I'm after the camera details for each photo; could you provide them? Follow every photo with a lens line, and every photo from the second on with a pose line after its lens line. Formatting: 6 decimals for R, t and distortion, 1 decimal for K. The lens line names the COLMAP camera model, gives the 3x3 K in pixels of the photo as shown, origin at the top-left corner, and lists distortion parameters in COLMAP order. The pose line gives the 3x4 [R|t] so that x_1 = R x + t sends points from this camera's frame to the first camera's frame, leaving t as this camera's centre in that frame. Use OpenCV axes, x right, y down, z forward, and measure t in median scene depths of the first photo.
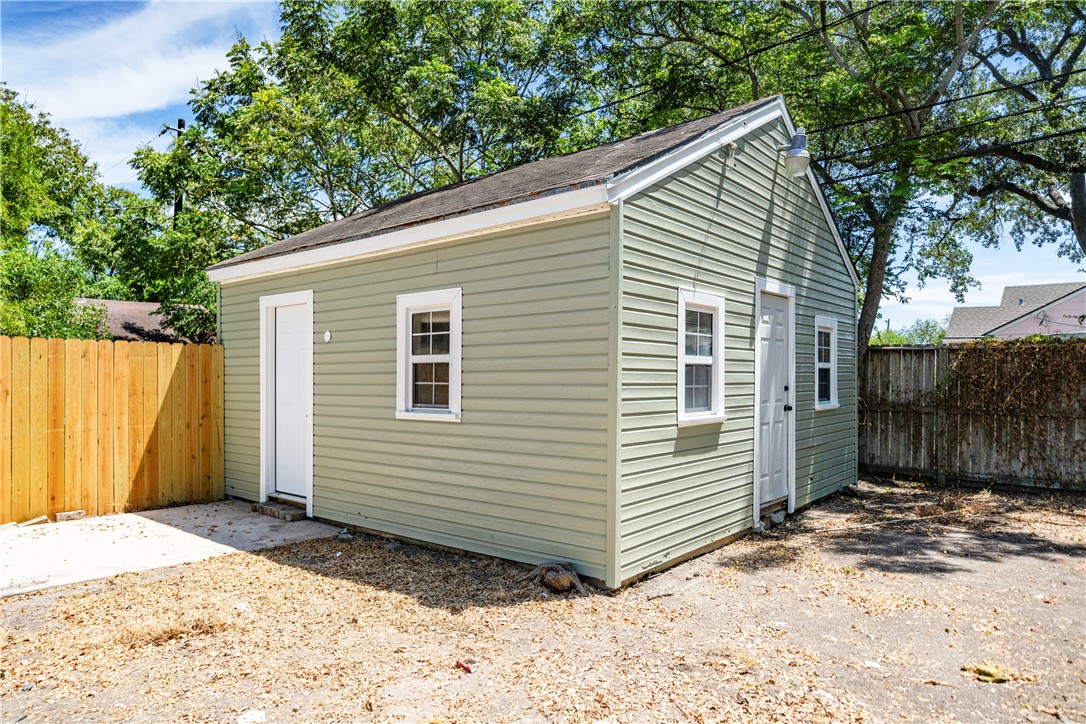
lens RADIAL K [[671.3, 0, 542.0], [0, 671.3, 368.5], [0, 0, 1]] dist [-0.003859, -0.000206]
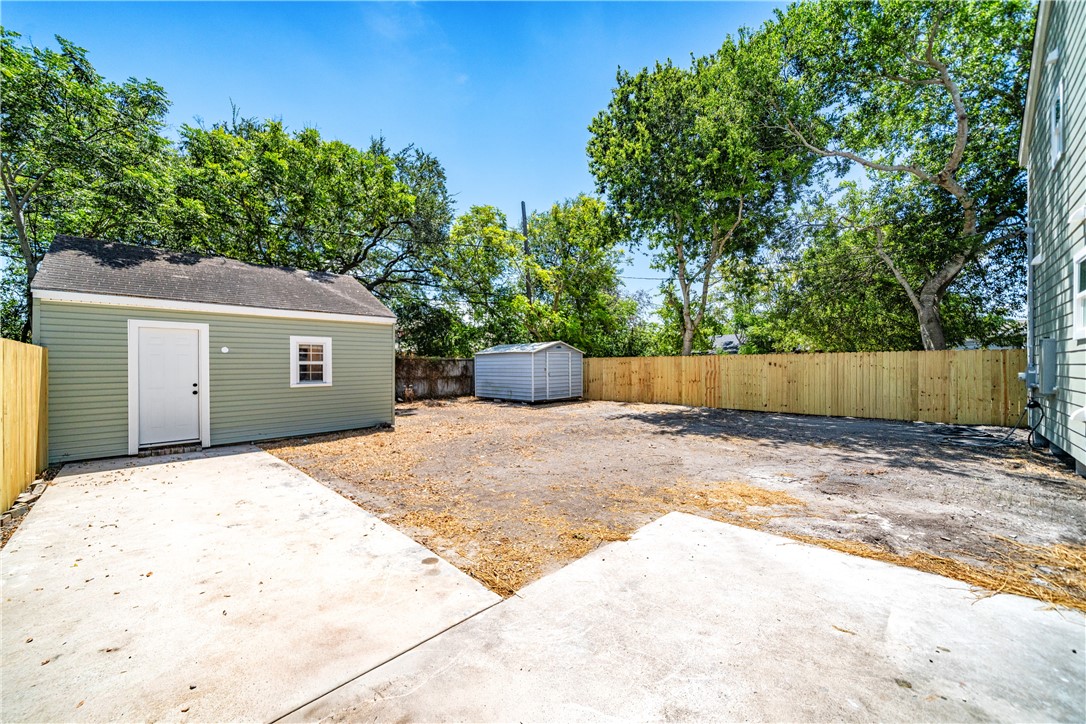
lens RADIAL K [[404.9, 0, 539.0], [0, 404.9, 367.6], [0, 0, 1]] dist [-0.001874, -0.000599]
pose [[0.091238, -0.003265, 0.995824, -1.580671], [-0.005872, 0.999975, 0.003817, -0.006955], [-0.995812, -0.006195, 0.091216, -0.011839]]
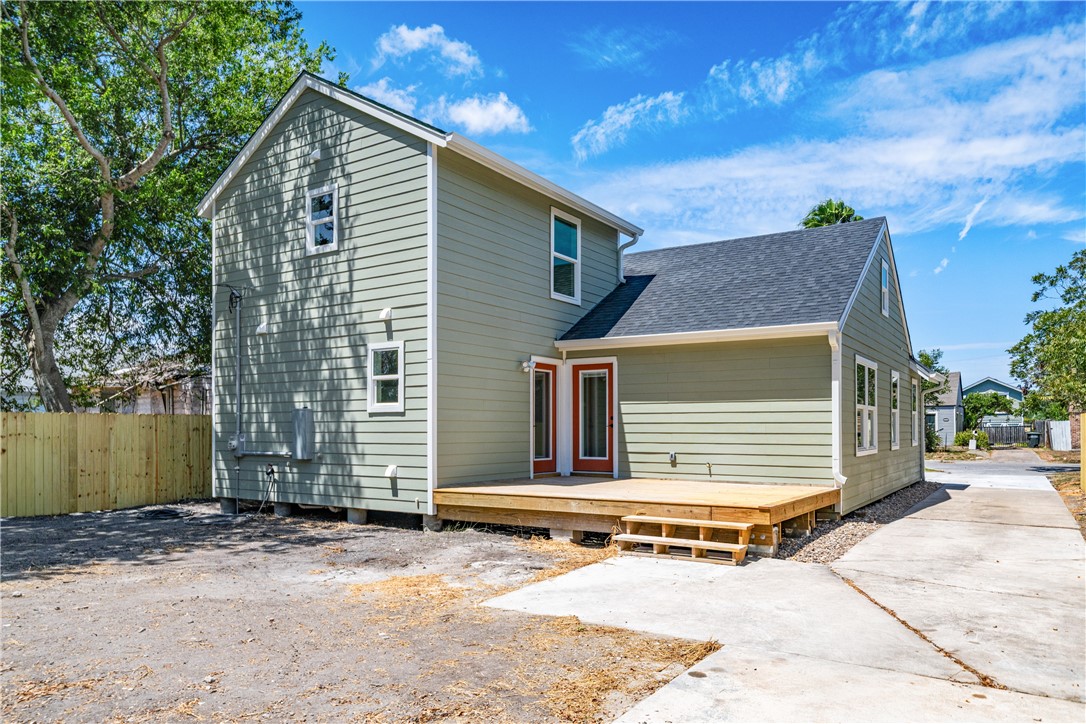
lens RADIAL K [[731.9, 0, 538.5], [0, 731.9, 419.7], [0, 0, 1]] dist [-0.000395, -0.000172]
pose [[-0.994799, 0.001316, -0.101847, -0.822829], [0.003521, 0.999763, -0.021471, -0.008916], [0.101795, -0.021718, -0.994568, 0.941423]]
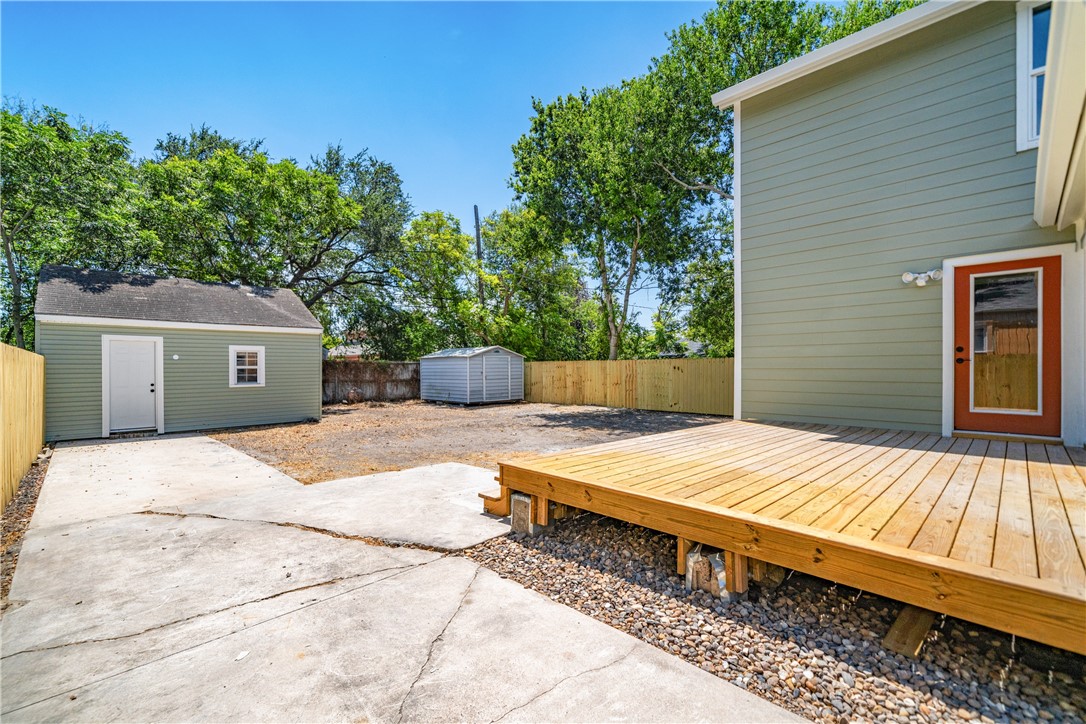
lens RADIAL K [[469.1, 0, 543.3], [0, 469.1, 367.3], [0, 0, 1]] dist [-0.005303, 0.000877]
pose [[0.096224, 0.004366, 0.995350, -2.135900], [-0.006267, 0.999973, -0.003780, -0.014338], [-0.995340, -0.005874, 0.096249, -0.565543]]
